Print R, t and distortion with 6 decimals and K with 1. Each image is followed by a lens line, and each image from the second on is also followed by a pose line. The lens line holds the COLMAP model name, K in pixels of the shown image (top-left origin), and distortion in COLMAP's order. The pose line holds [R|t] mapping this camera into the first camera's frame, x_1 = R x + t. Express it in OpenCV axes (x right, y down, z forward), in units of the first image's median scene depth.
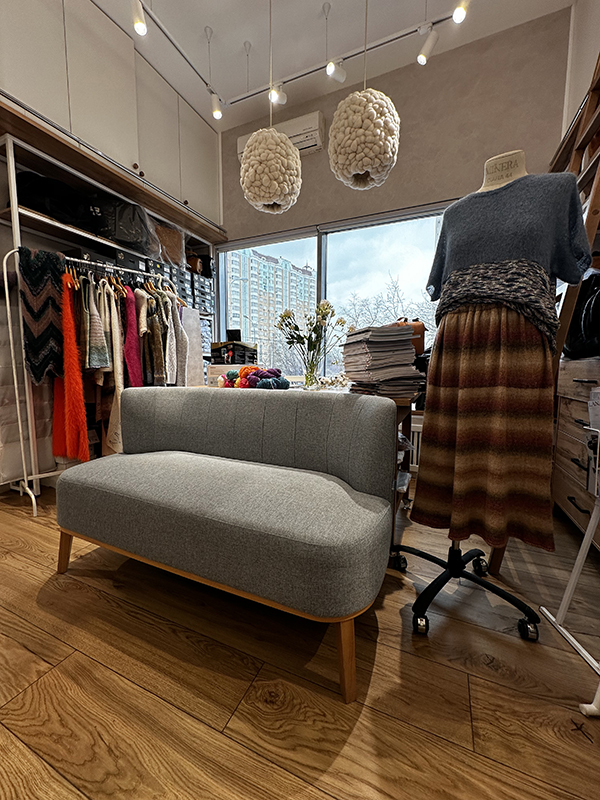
lens RADIAL K [[317.3, 0, 299.7], [0, 317.3, 399.5], [0, 0, 1]] dist [-0.003886, 0.000697]
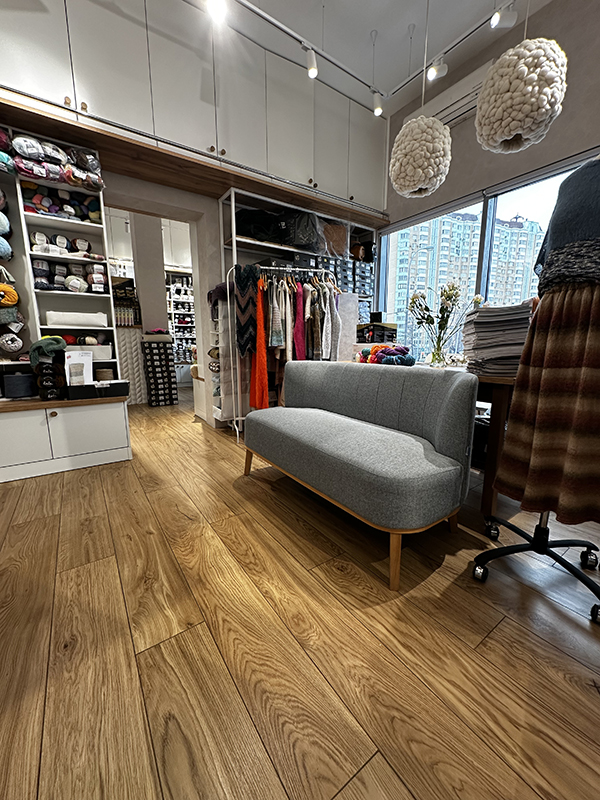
lens RADIAL K [[317.3, 0, 301.7], [0, 317.3, 399.1], [0, 0, 1]] dist [-0.003886, 0.000697]
pose [[0.857756, 0.083676, -0.507201, 0.220721], [-0.046394, 0.995238, 0.085731, 0.007910], [0.511960, -0.050005, 0.857553, -0.177479]]
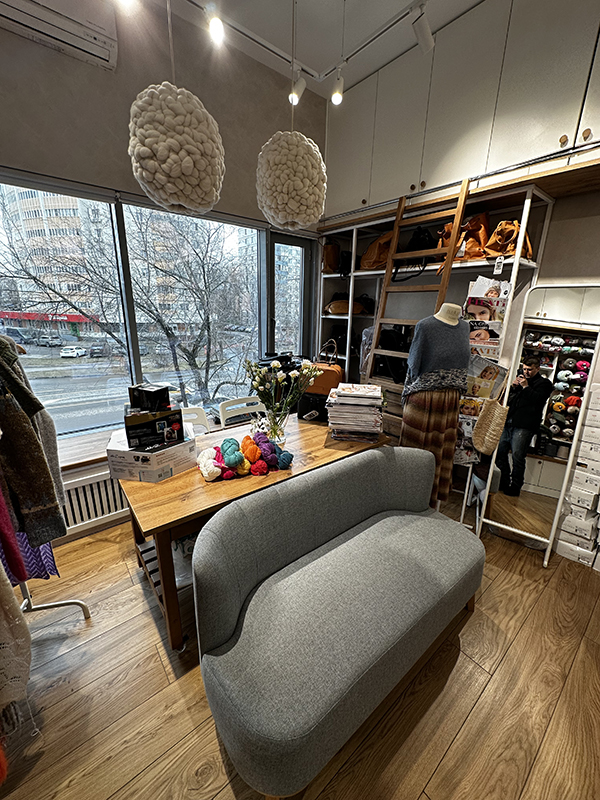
lens RADIAL K [[317.3, 0, 296.0], [0, 317.3, 398.6], [0, 0, 1]] dist [-0.003886, 0.000697]
pose [[0.459219, -0.236868, 0.856161, -0.874092], [0.063362, 0.970074, 0.234398, -0.450207], [-0.886061, -0.053392, 0.460485, 0.557667]]
